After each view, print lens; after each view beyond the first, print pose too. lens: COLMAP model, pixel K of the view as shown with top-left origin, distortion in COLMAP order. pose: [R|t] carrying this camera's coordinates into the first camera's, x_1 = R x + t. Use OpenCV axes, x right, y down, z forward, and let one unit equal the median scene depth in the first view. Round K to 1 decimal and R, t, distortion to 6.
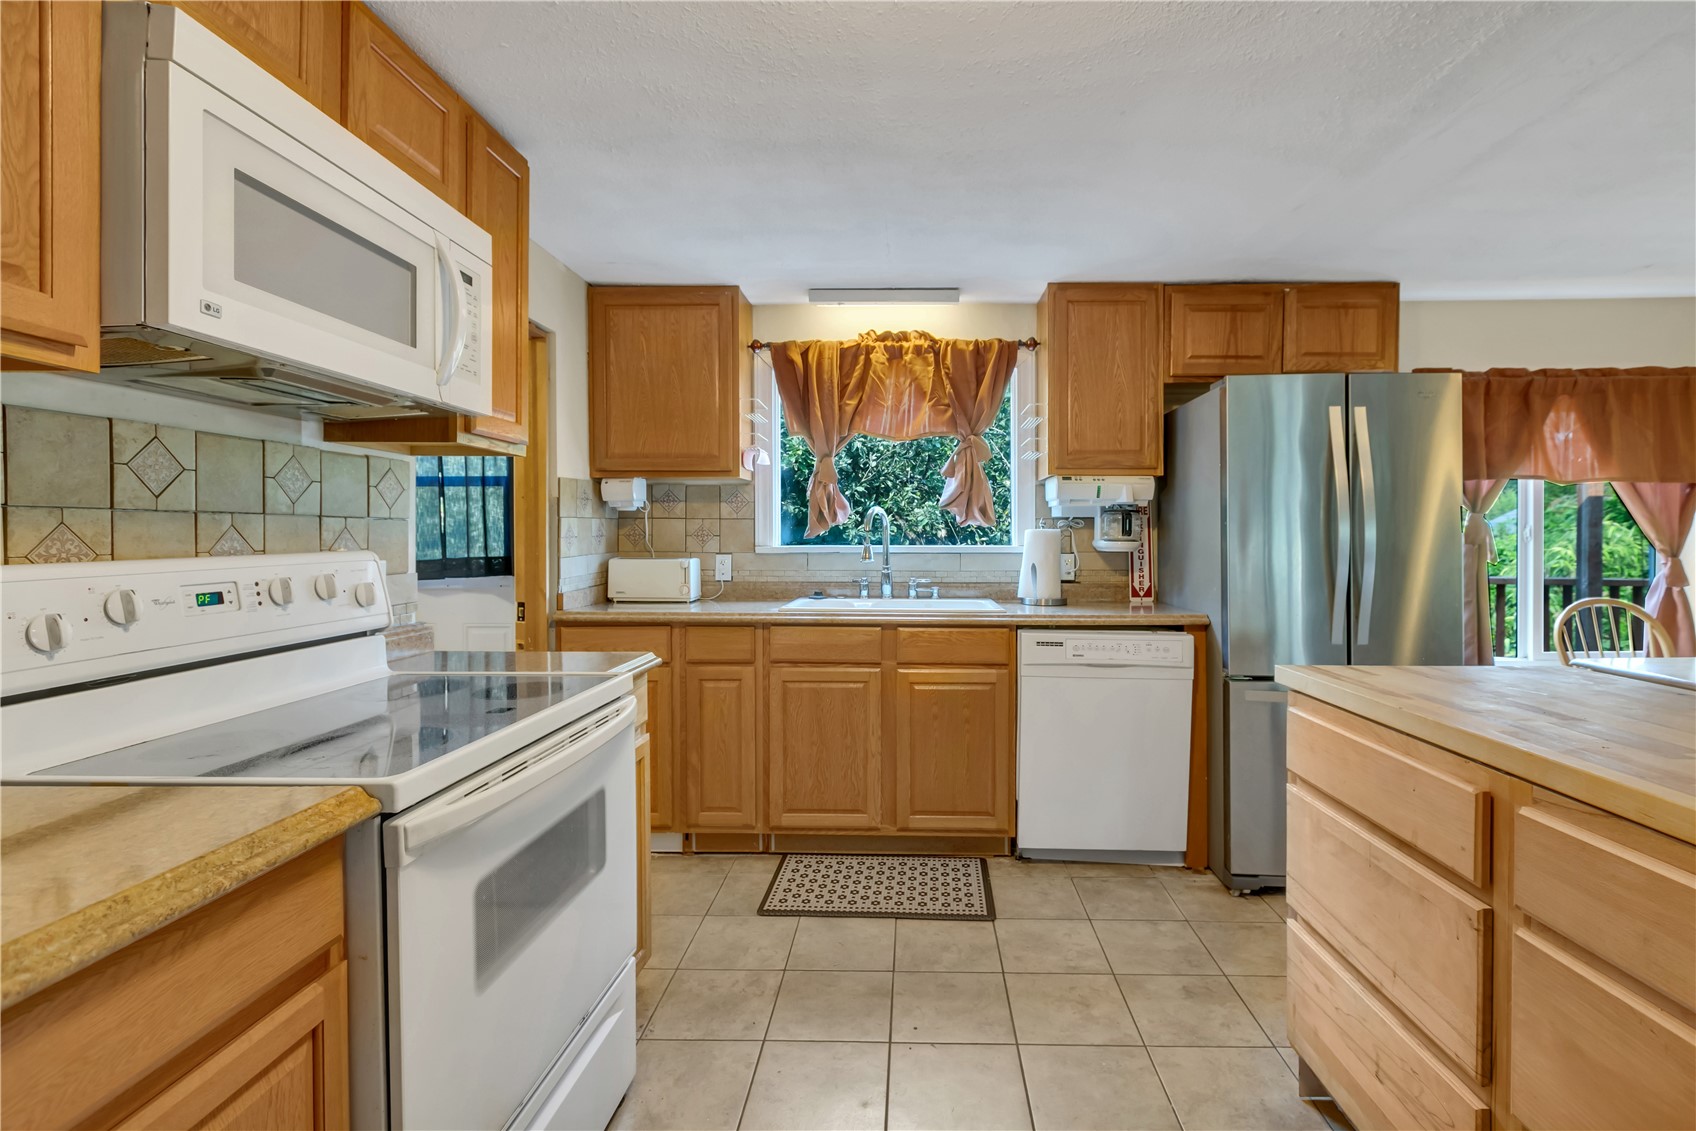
lens RADIAL K [[784.6, 0, 922.5], [0, 784.6, 559.3], [0, 0, 1]] dist [0.016479, 0.000089]
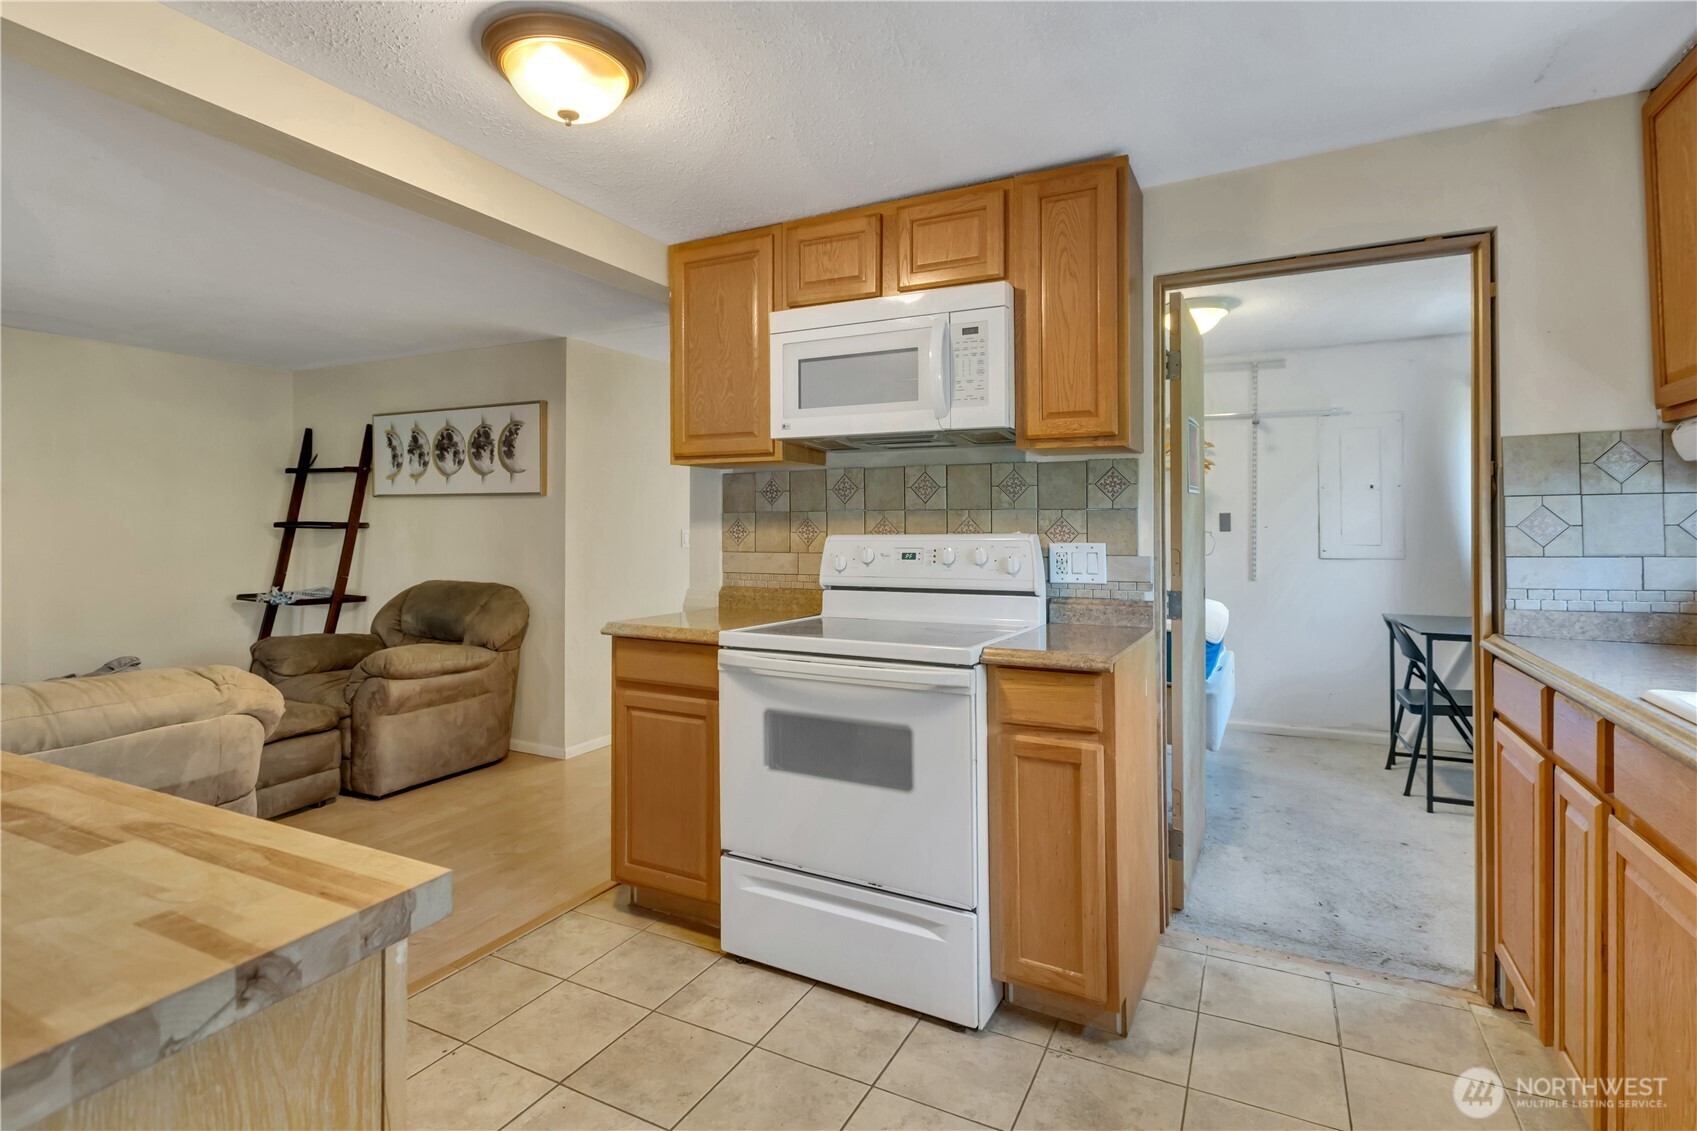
lens RADIAL K [[785.0, 0, 817.0], [0, 785.0, 528.5], [0, 0, 1]] dist [0.016479, 0.000089]
pose [[-0.444529, 0.003468, -0.895758, 0.861083], [-0.026231, 0.999513, 0.016888, -0.041425], [0.895380, 0.031004, -0.444222, 1.602038]]
